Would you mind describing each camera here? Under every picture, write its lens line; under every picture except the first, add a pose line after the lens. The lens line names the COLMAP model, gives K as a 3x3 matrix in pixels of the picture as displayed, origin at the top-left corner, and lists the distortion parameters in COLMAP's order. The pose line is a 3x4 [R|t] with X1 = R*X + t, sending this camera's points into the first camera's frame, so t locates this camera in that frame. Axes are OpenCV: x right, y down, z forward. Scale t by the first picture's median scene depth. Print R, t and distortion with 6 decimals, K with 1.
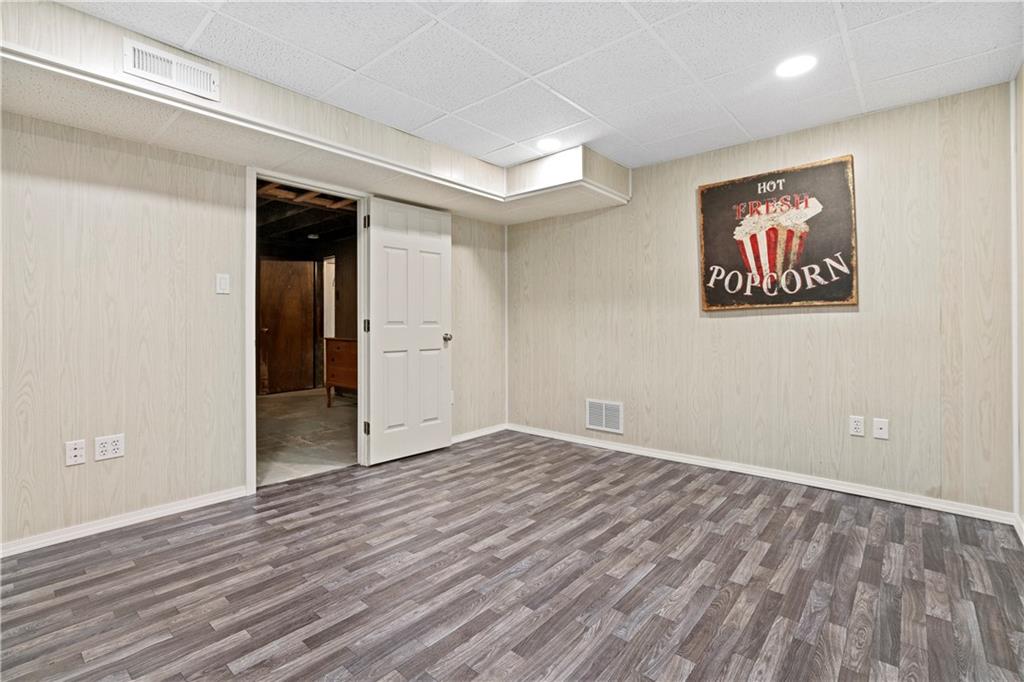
lens RADIAL K [[470.1, 0, 510.4], [0, 470.1, 324.1], [0, 0, 1]] dist [-0.000212, -0.000083]
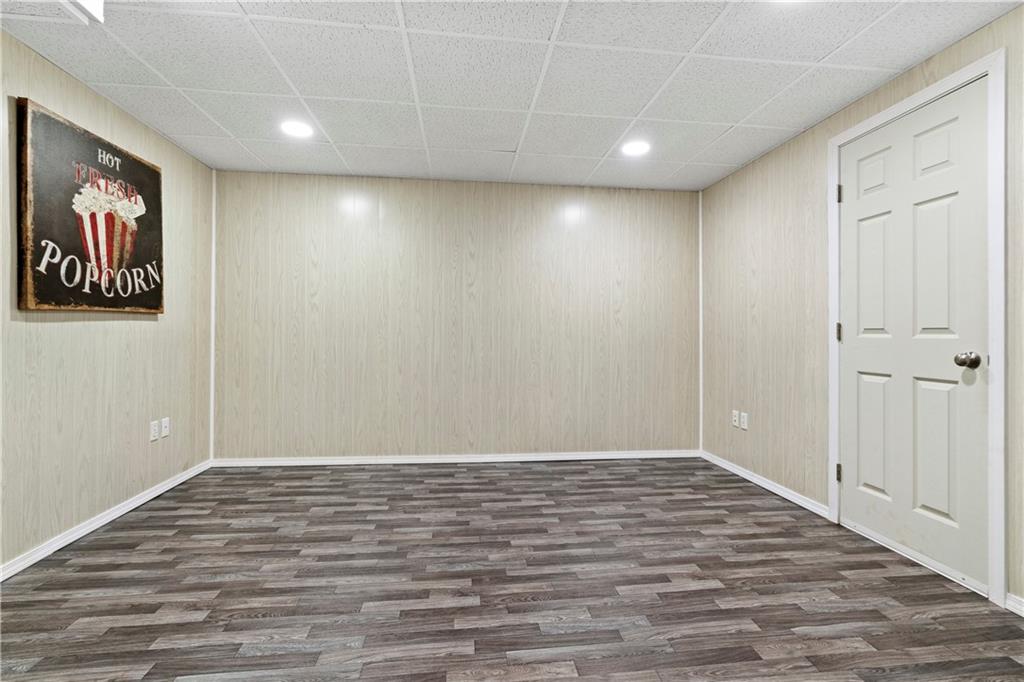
lens RADIAL K [[455.5, 0, 512.0], [0, 455.5, 341.0], [0, 0, 1]] dist [-0.000176, -0.000120]
pose [[-0.734838, -0.014302, 0.678092, -0.490692], [-0.004685, 0.999861, 0.016012, -0.001014], [-0.678226, 0.008589, -0.734803, 1.132631]]
